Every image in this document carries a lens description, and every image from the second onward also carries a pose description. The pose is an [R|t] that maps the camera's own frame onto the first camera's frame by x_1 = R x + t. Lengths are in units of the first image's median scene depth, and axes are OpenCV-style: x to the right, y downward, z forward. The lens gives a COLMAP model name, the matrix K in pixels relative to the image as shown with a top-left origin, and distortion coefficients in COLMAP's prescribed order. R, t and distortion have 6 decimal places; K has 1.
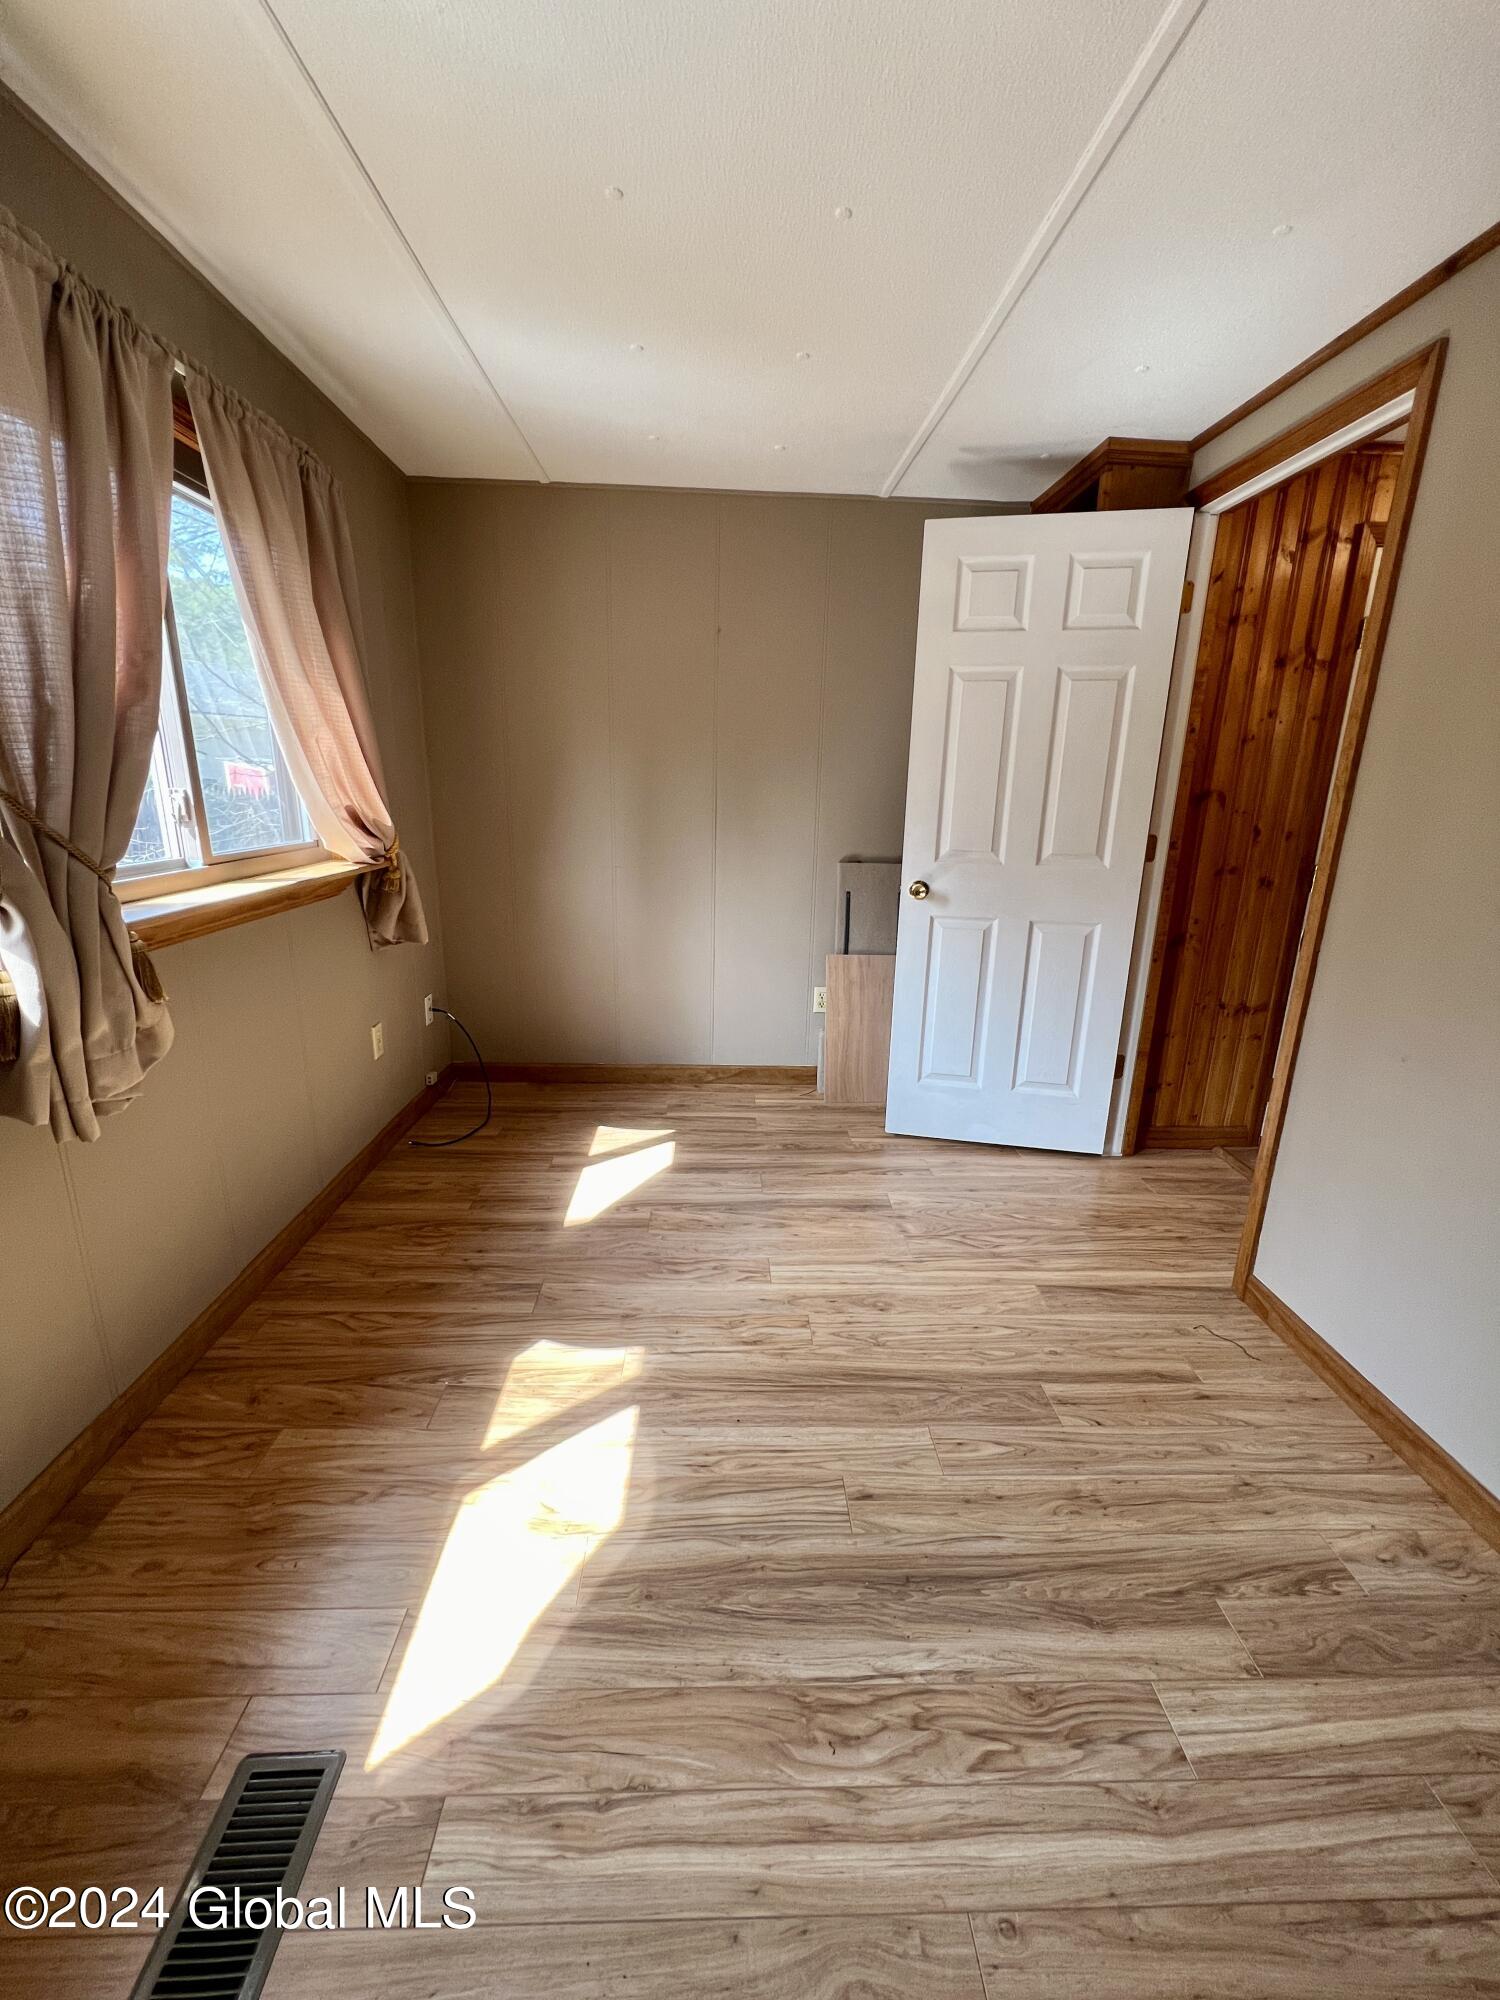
lens RADIAL K [[801.2, 0, 748.5], [0, 801.2, 997.5], [0, 0, 1]] dist [-0.003037, 0.001066]
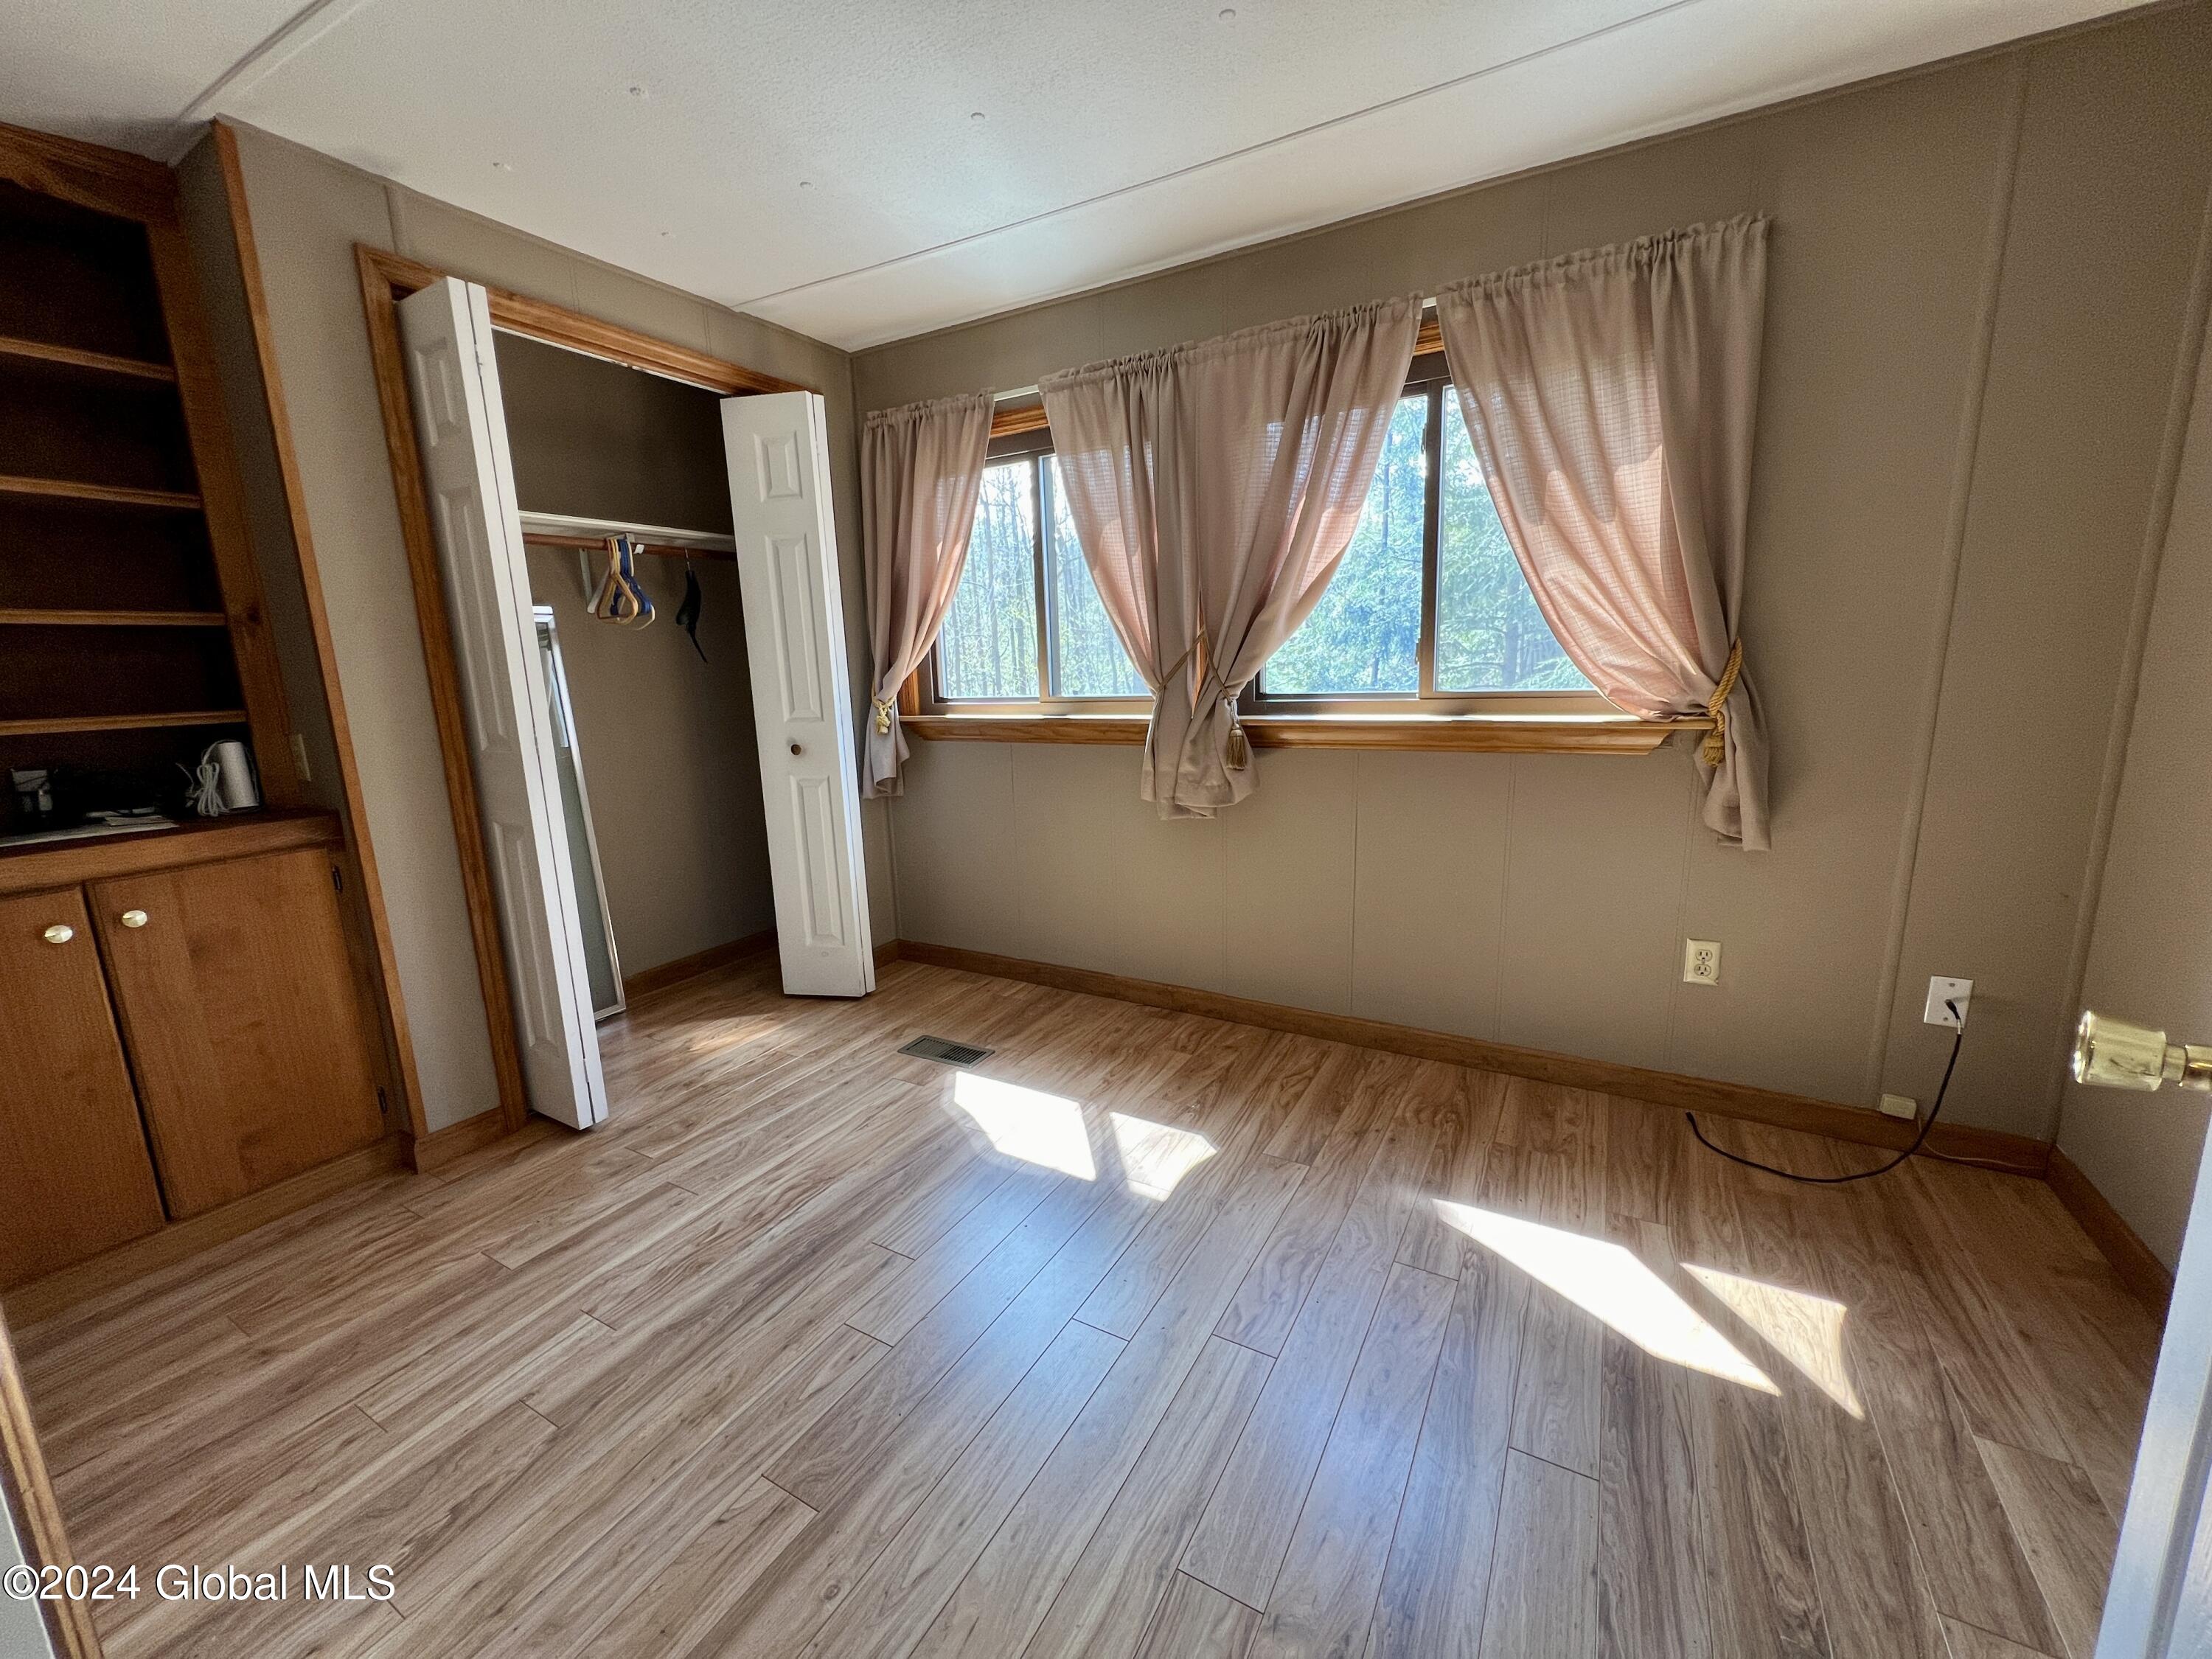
lens RADIAL K [[886.2, 0, 1106.0], [0, 886.2, 829.9], [0, 0, 1]] dist [-0.003037, 0.001066]
pose [[-0.526704, 0.151302, -0.836475, 0.841625], [-0.202909, 0.933208, 0.296565, -0.324326], [0.825476, 0.325930, -0.460823, 1.489462]]
